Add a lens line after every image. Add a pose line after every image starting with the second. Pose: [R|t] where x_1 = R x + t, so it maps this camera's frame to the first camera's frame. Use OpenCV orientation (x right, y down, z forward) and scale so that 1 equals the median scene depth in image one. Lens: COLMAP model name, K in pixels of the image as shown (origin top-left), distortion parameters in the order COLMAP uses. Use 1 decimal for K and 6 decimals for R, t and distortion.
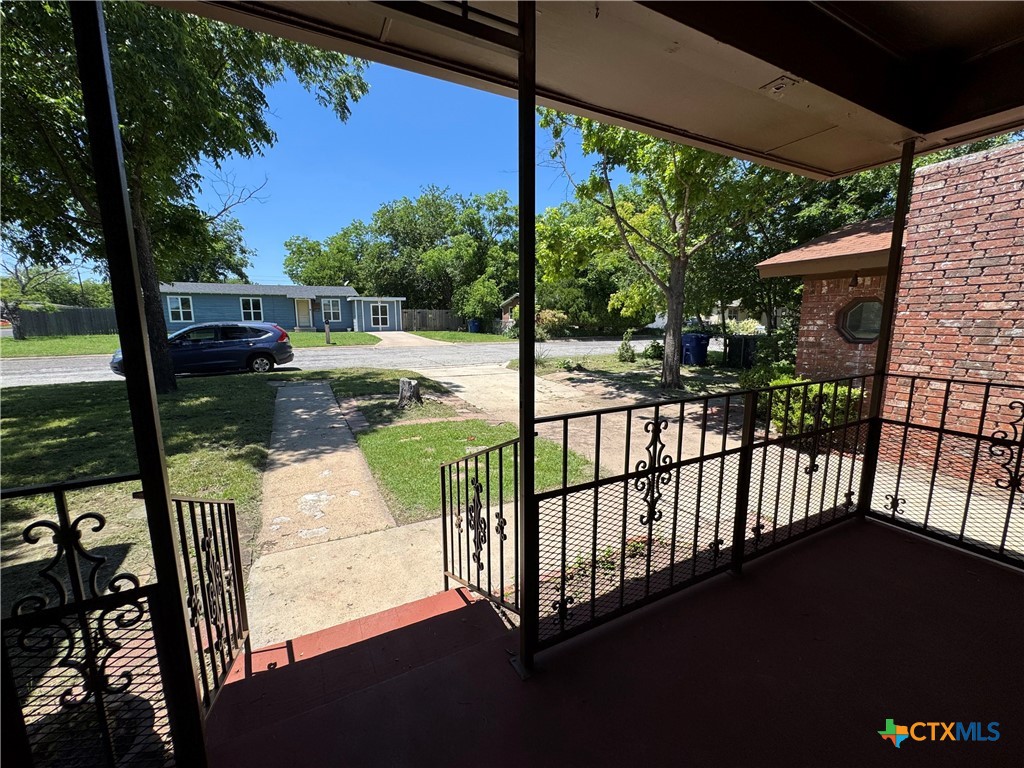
lens RADIAL K [[409.2, 0, 515.8], [0, 409.2, 387.3], [0, 0, 1]] dist [-0.001920, 0.000630]
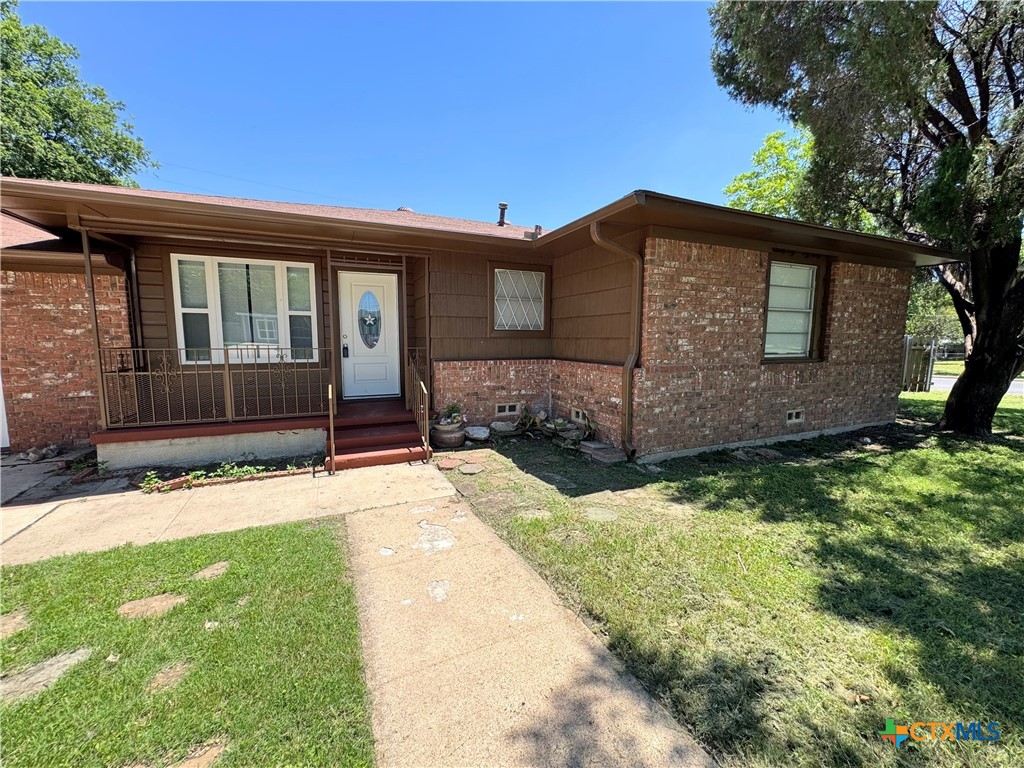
lens RADIAL K [[409.2, 0, 509.5], [0, 409.2, 384.6], [0, 0, 1]] dist [-0.001920, 0.000630]
pose [[-0.996921, -0.005134, 0.078239, -0.479642], [0.016590, 0.961450, 0.274477, -0.151457], [-0.076632, 0.274930, -0.958405, 1.146473]]
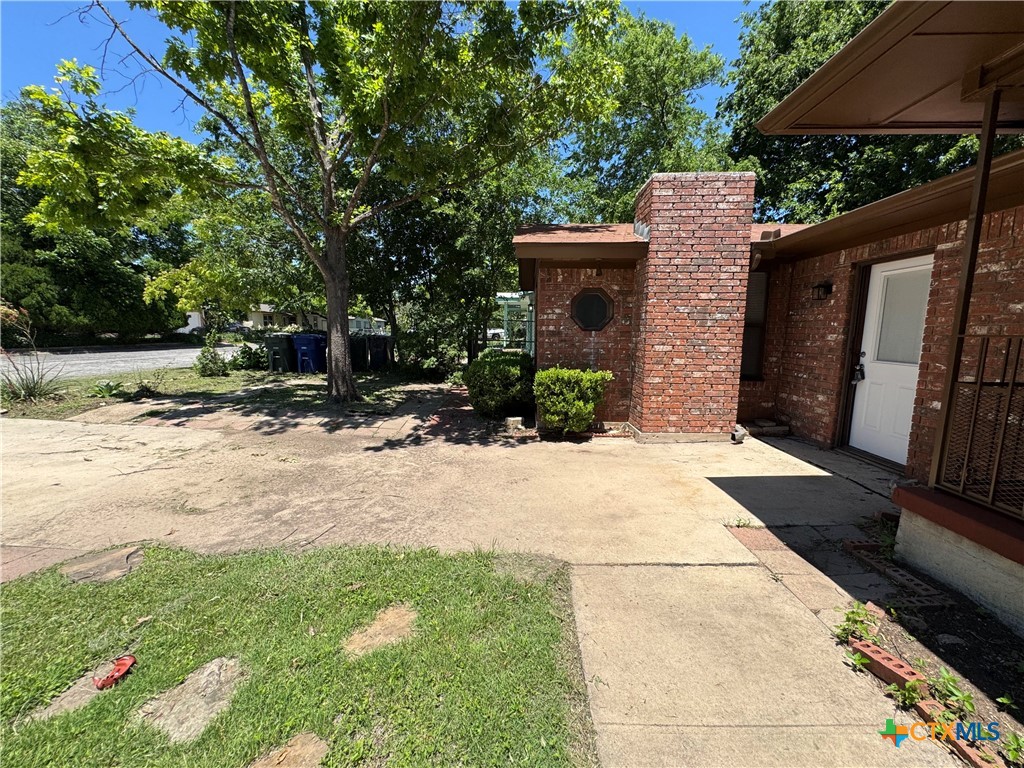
lens RADIAL K [[409.2, 0, 508.9], [0, 409.2, 383.8], [0, 0, 1]] dist [-0.001920, 0.000630]
pose [[0.495112, -0.105805, 0.862363, -0.198086], [0.131295, 0.990270, 0.046117, -0.044200], [-0.858852, 0.090391, 0.504186, 0.613198]]
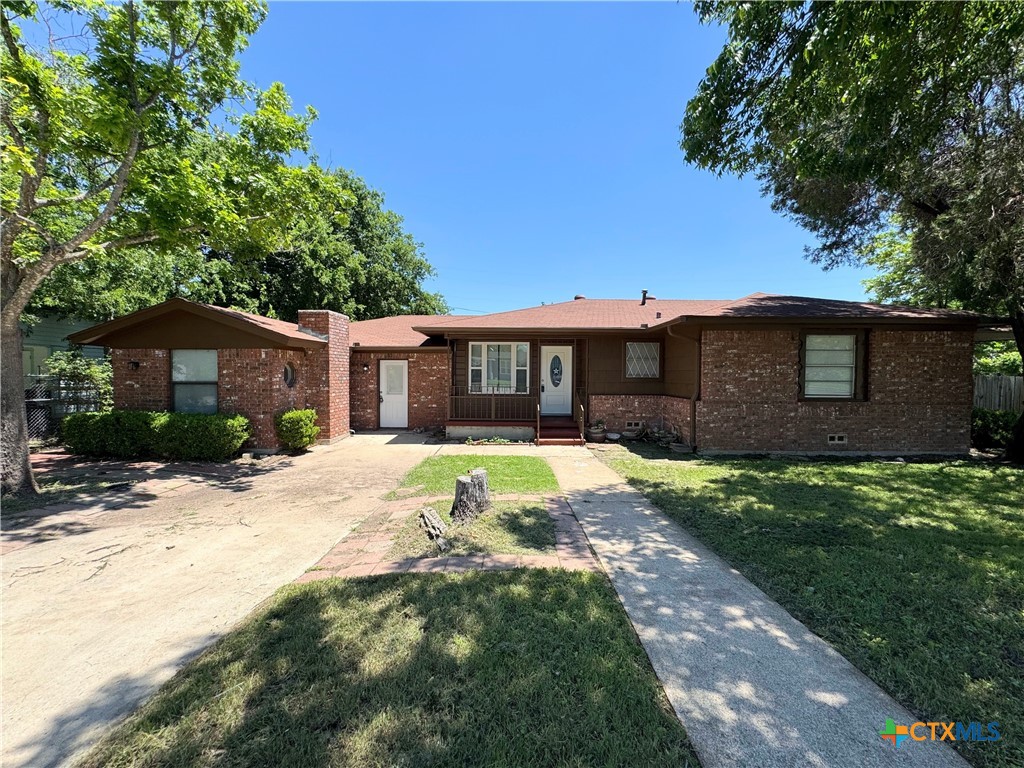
lens RADIAL K [[409.2, 0, 513.0], [0, 409.2, 373.9], [0, 0, 1]] dist [-0.001920, 0.000630]
pose [[-0.879080, 0.002117, 0.476669, -0.795979], [0.079061, 0.986787, 0.141423, -0.317446], [-0.470072, 0.162008, -0.867632, 1.938950]]
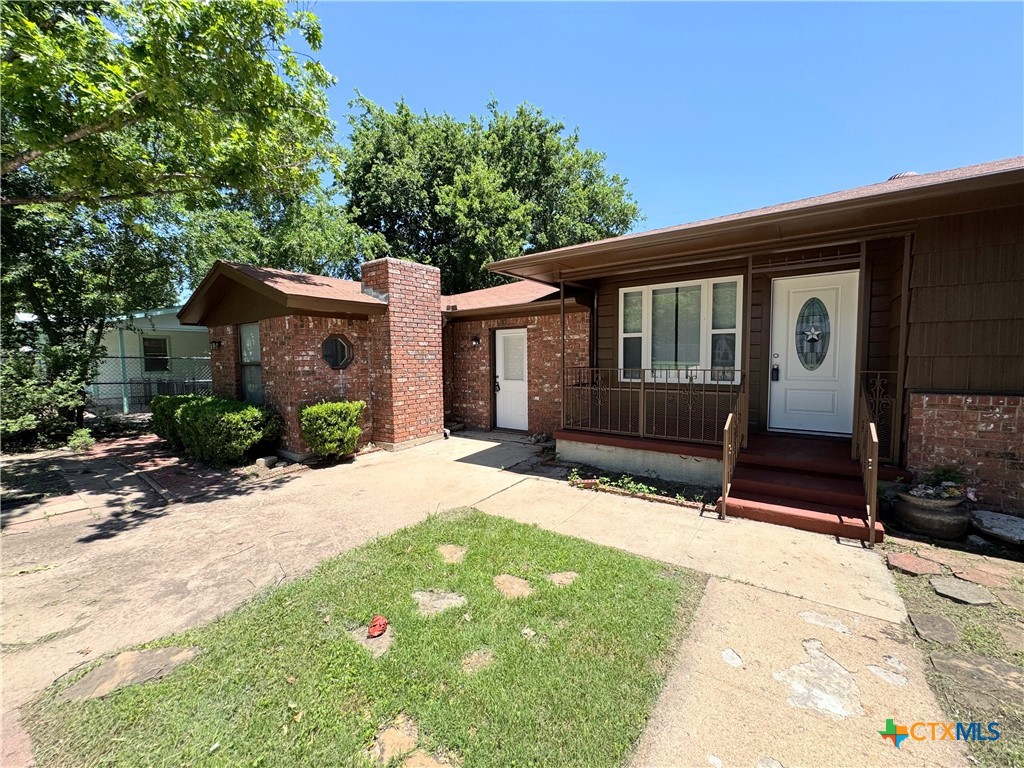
lens RADIAL K [[409.2, 0, 512.3], [0, 409.2, 384.4], [0, 0, 1]] dist [-0.001920, 0.000630]
pose [[-0.441743, -0.047244, 0.895897, -0.517264], [0.161670, 0.978072, 0.131293, -0.133058], [-0.882455, 0.202837, -0.424418, 1.004806]]
